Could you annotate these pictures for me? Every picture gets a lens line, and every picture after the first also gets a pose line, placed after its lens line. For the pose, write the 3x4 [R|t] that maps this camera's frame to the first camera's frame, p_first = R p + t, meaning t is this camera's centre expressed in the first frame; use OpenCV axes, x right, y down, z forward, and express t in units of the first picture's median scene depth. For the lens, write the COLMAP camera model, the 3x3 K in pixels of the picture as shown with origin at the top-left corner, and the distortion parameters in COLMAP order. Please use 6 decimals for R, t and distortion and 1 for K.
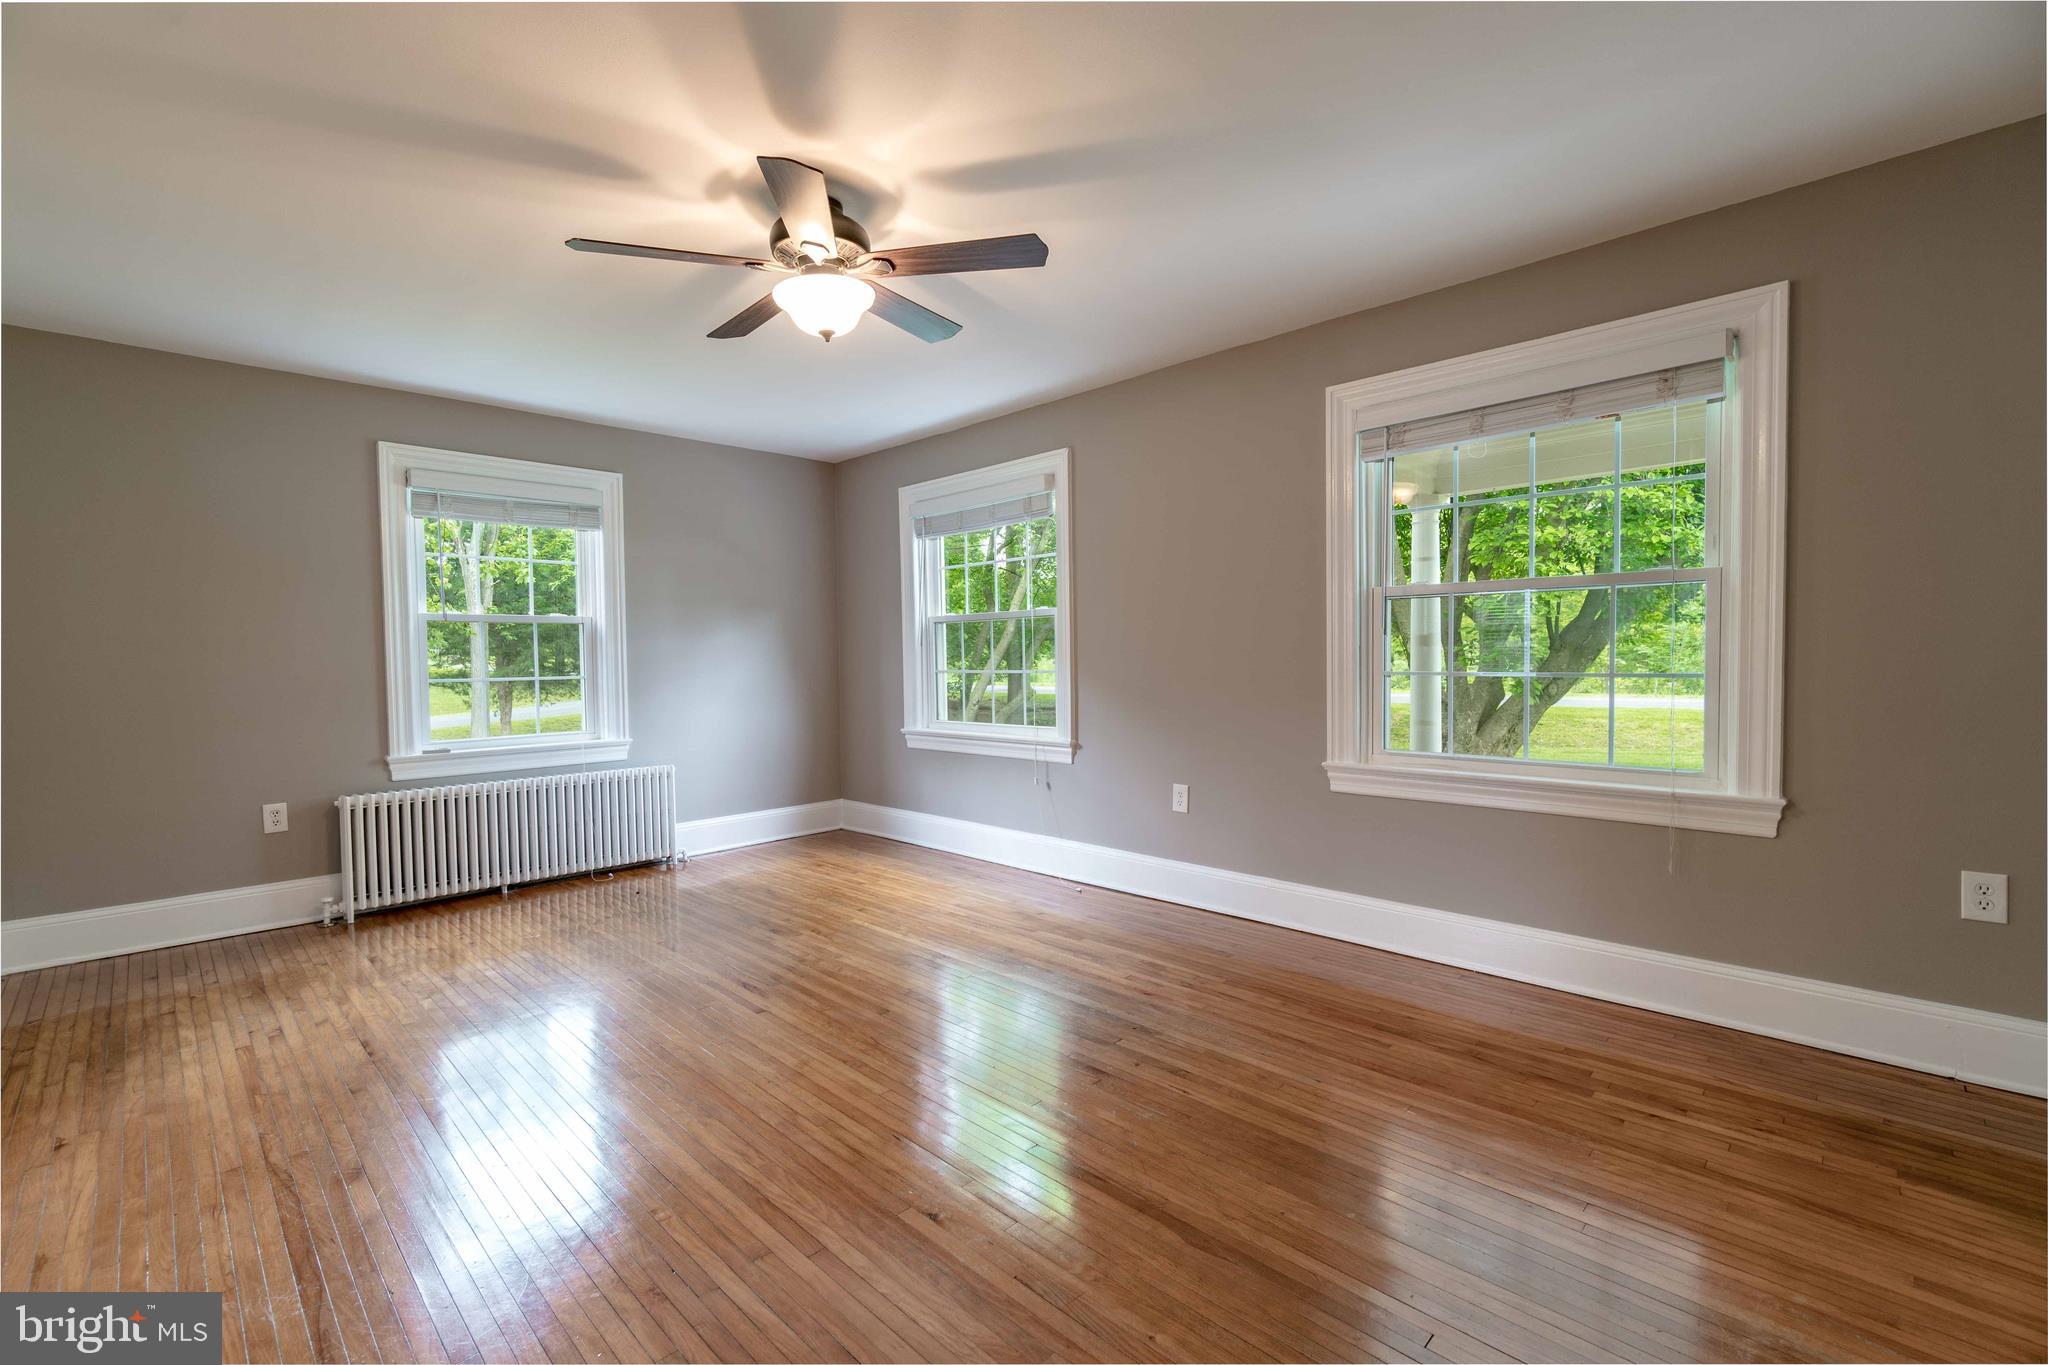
lens RADIAL K [[878.4, 0, 1021.6], [0, 878.4, 687.5], [0, 0, 1]] dist [-0.001705, 0.000073]
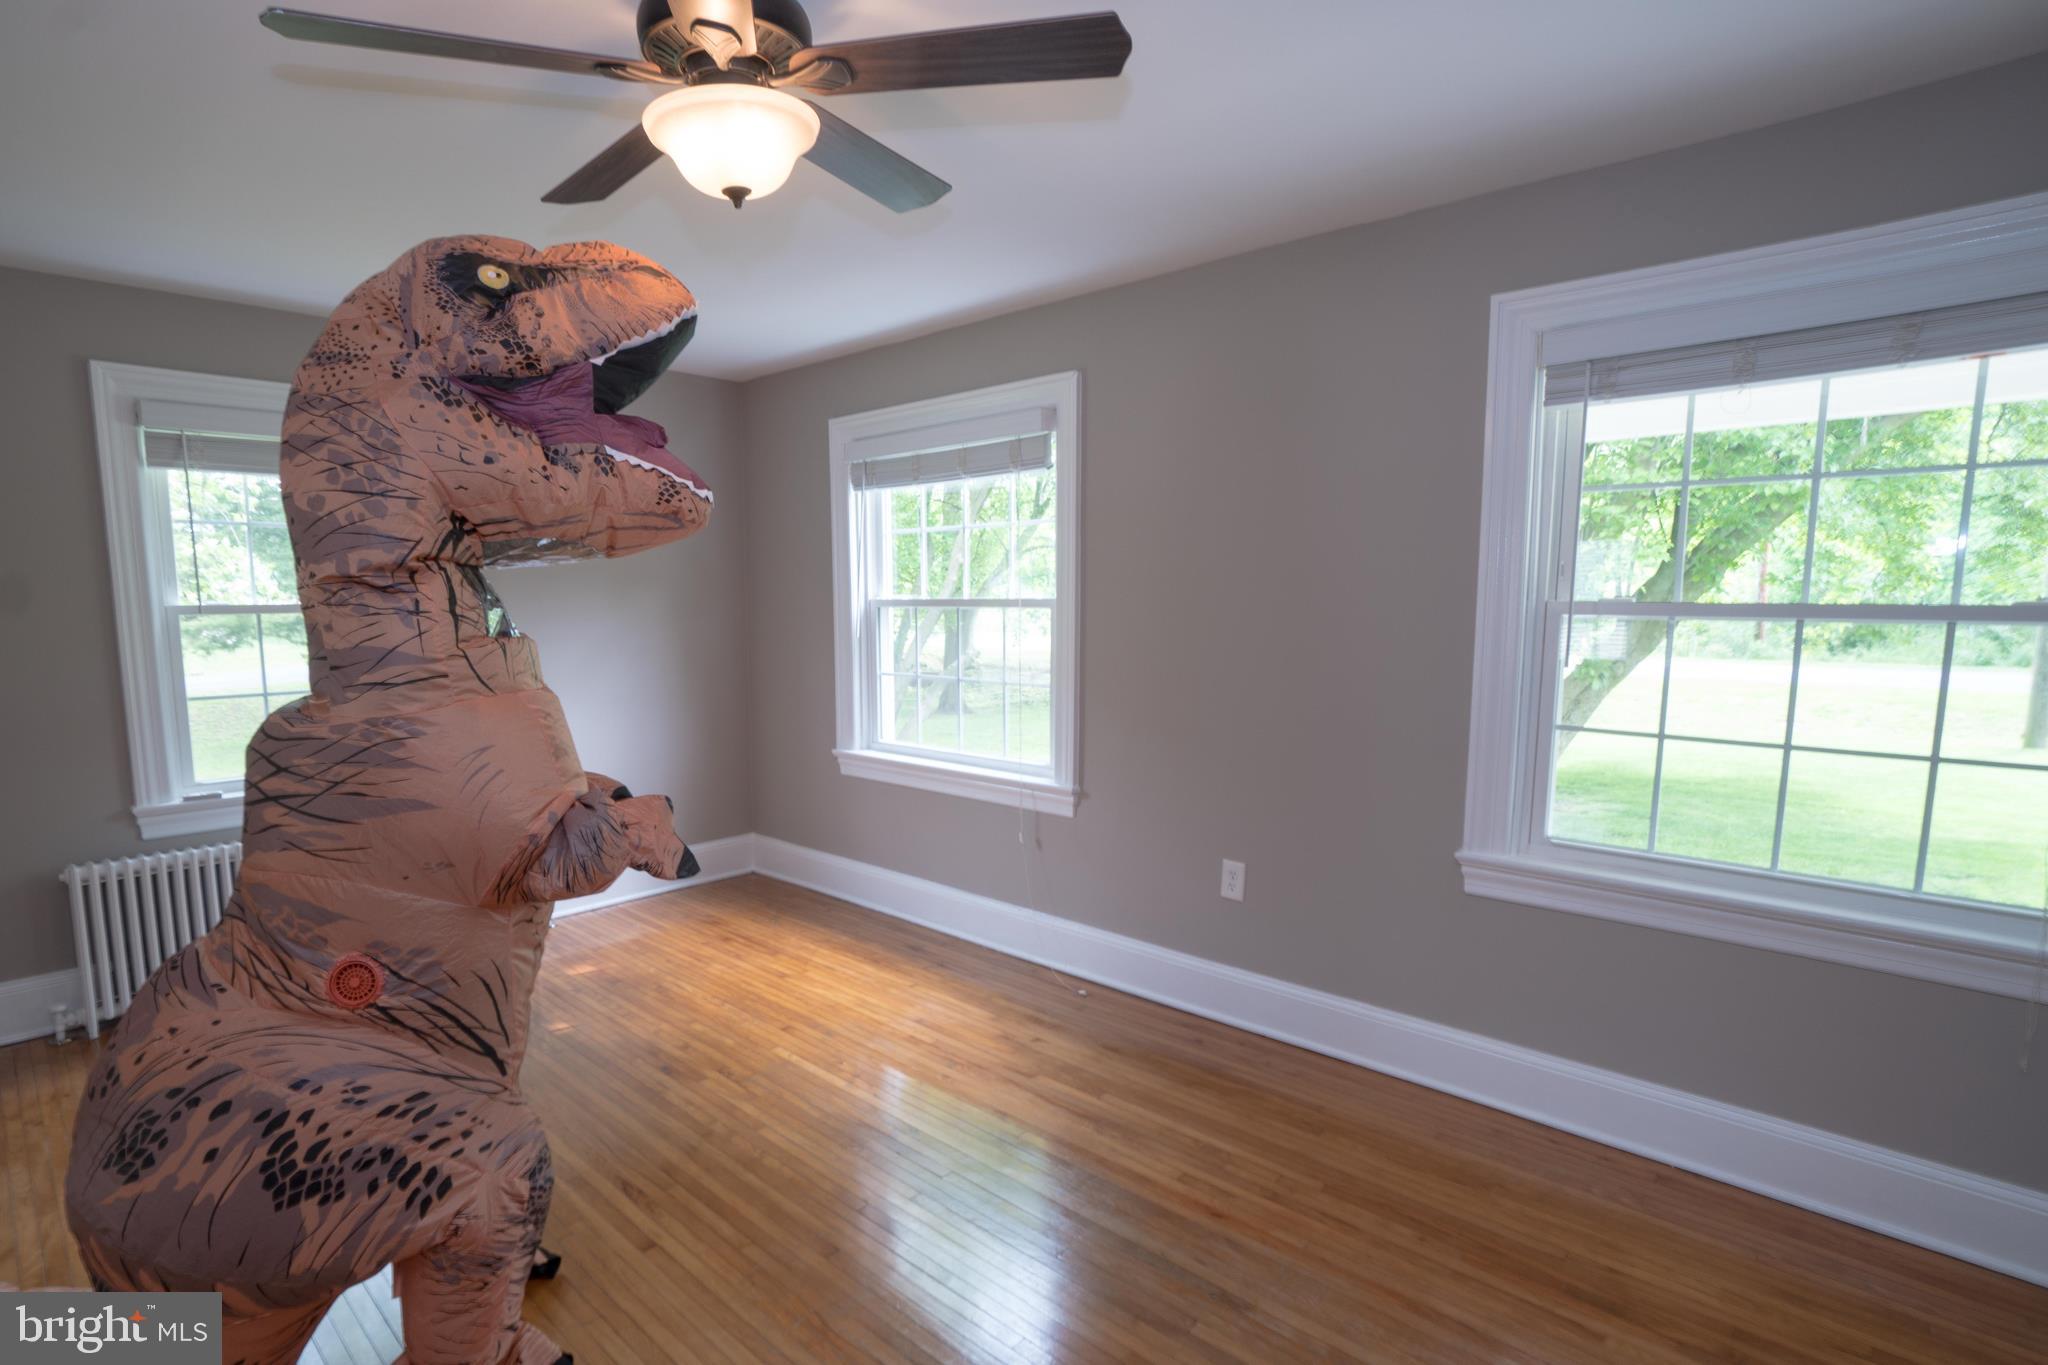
lens RADIAL K [[1017.7, 0, 960.3], [0, 1017.7, 729.6], [0, 0, 1]] dist [-0.037054, 0.001791]
pose [[0.999929, 0.009121, 0.007719, -0.056668], [-0.009832, 0.995166, 0.097715, -0.087189], [-0.006791, -0.097784, 0.995184, 0.227405]]
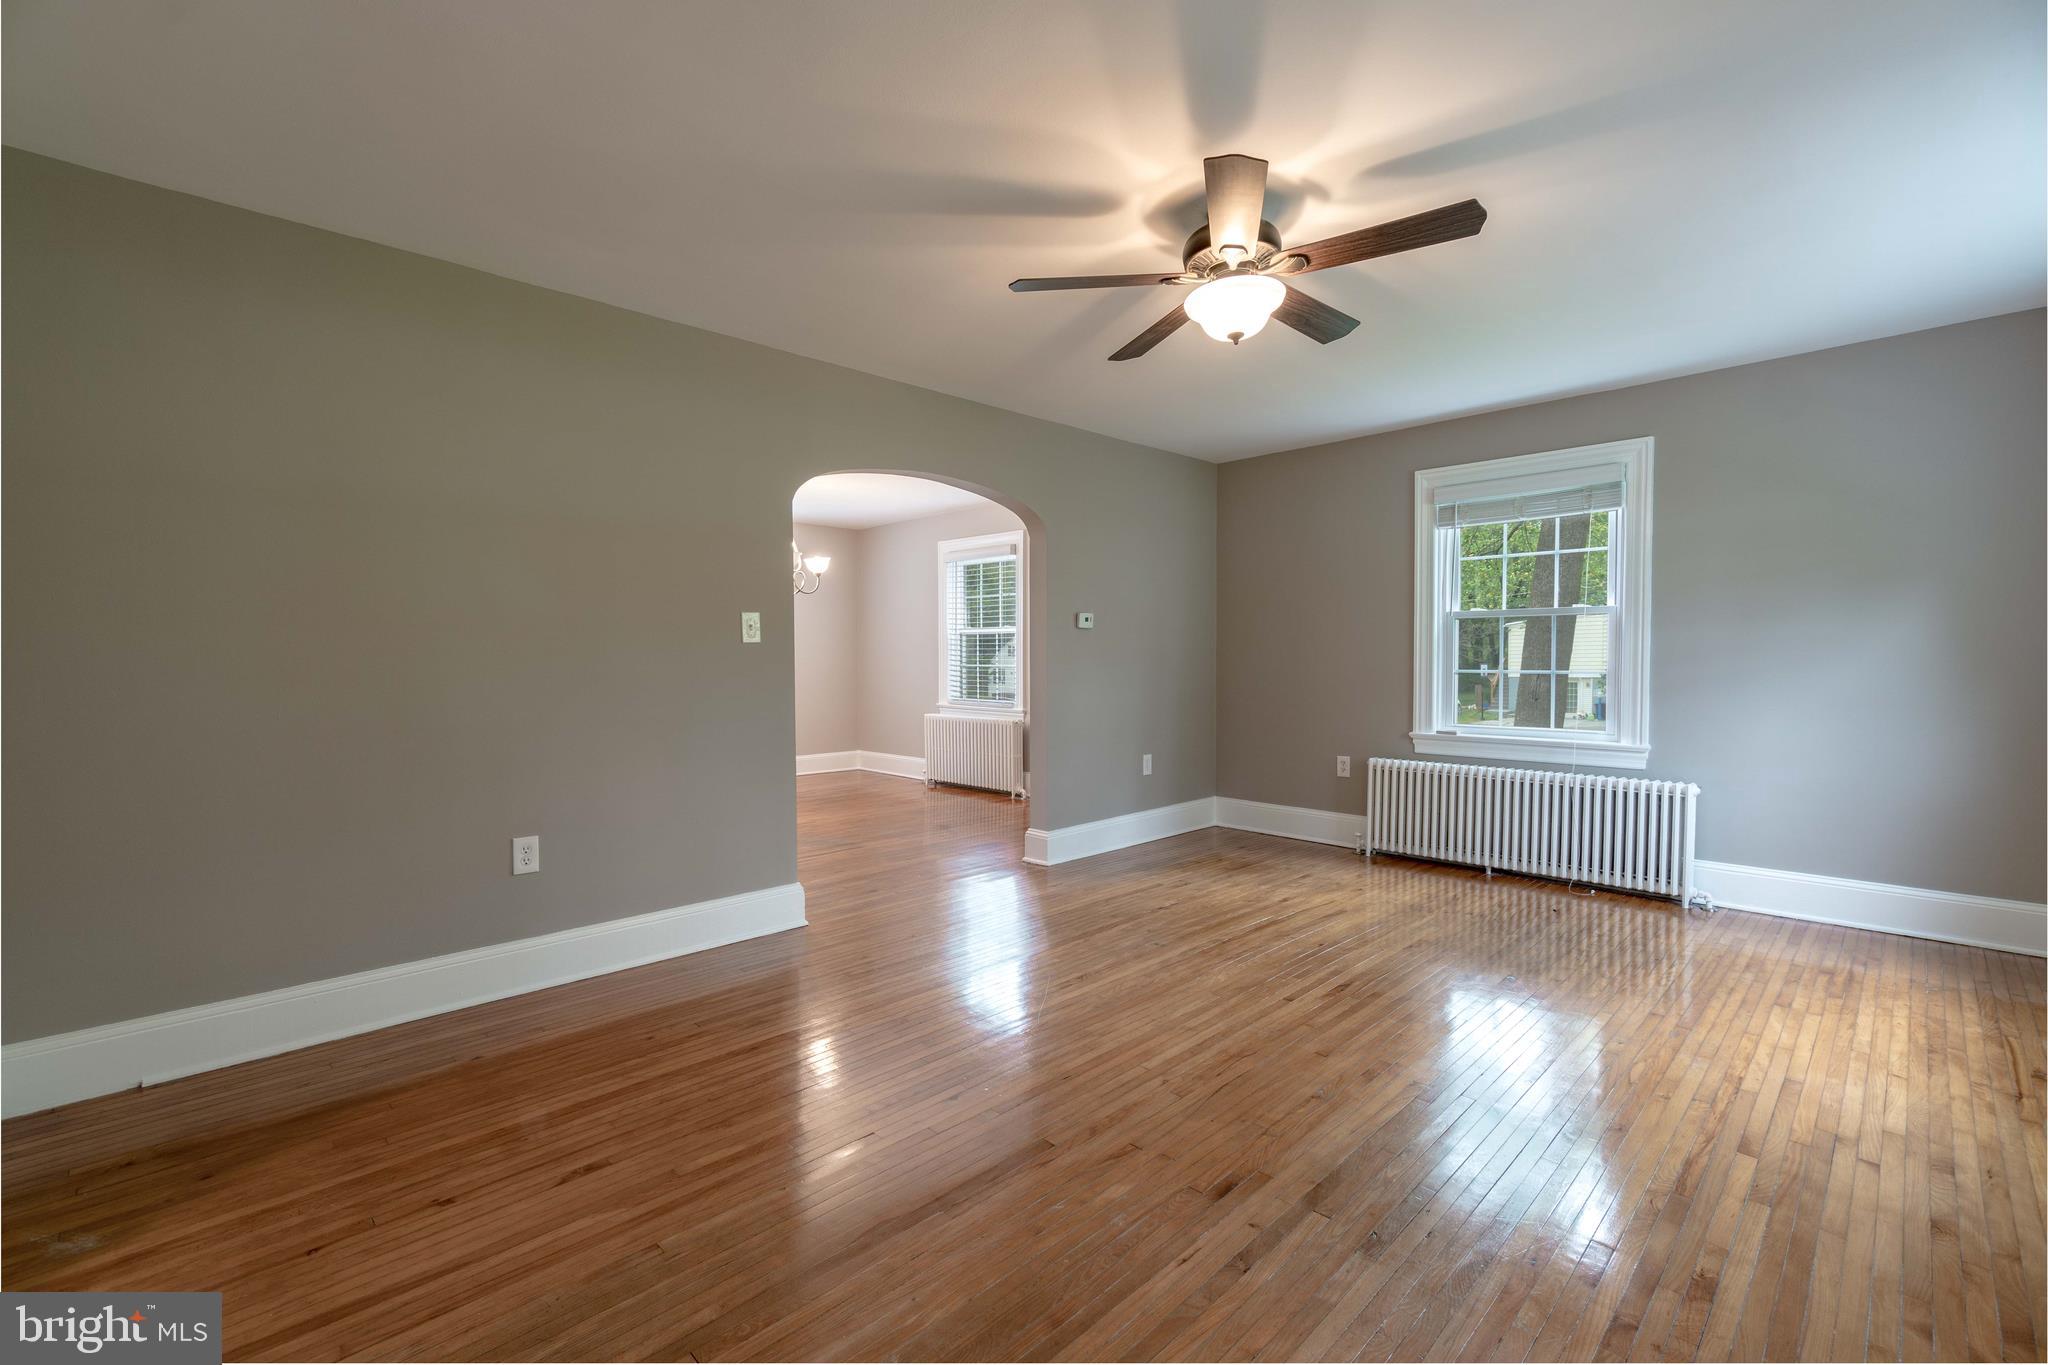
lens RADIAL K [[878.4, 0, 1020.9], [0, 878.4, 684.9], [0, 0, 1]] dist [-0.001705, 0.000073]
pose [[-0.019934, 0.045605, -0.998761, 0.602543], [-0.032109, 0.998415, 0.046230, -0.030191], [0.999286, 0.032990, -0.018438, 0.583568]]
